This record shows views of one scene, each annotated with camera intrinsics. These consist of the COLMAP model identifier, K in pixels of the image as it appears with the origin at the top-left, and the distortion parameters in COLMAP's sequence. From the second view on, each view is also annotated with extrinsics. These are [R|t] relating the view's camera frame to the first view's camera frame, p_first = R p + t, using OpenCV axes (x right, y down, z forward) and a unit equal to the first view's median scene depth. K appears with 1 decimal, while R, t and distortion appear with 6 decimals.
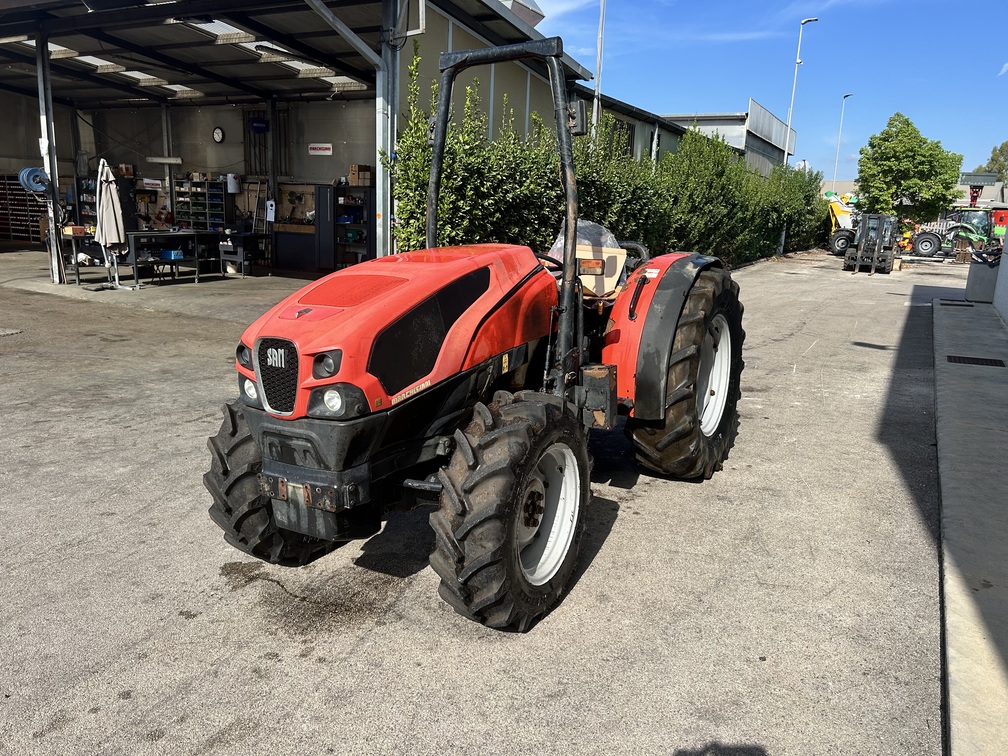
lens RADIAL K [[745.2, 0, 502.4], [0, 745.2, 383.0], [0, 0, 1]] dist [0.055391, -0.066256]
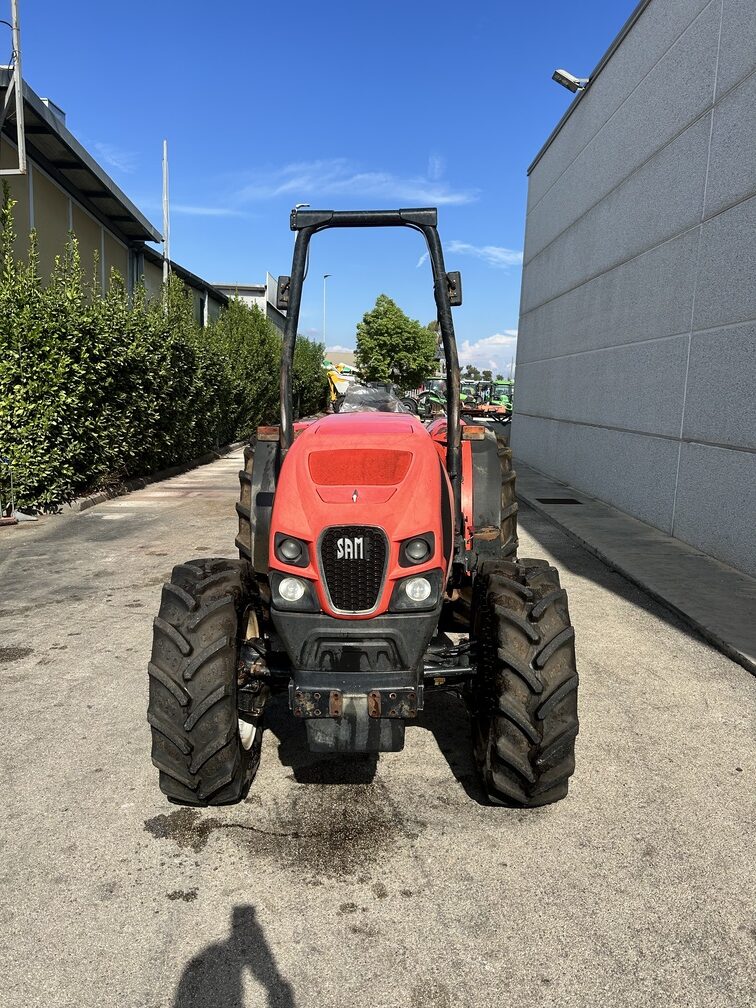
lens RADIAL K [[745.2, 0, 378.1], [0, 745.2, 507.4], [0, 0, 1]] dist [0.055391, -0.066256]
pose [[0.879563, -0.076096, 0.469658, -0.170404], [0.100843, 0.994516, -0.027720, -0.013671], [-0.464973, 0.071743, 0.882413, 0.058860]]
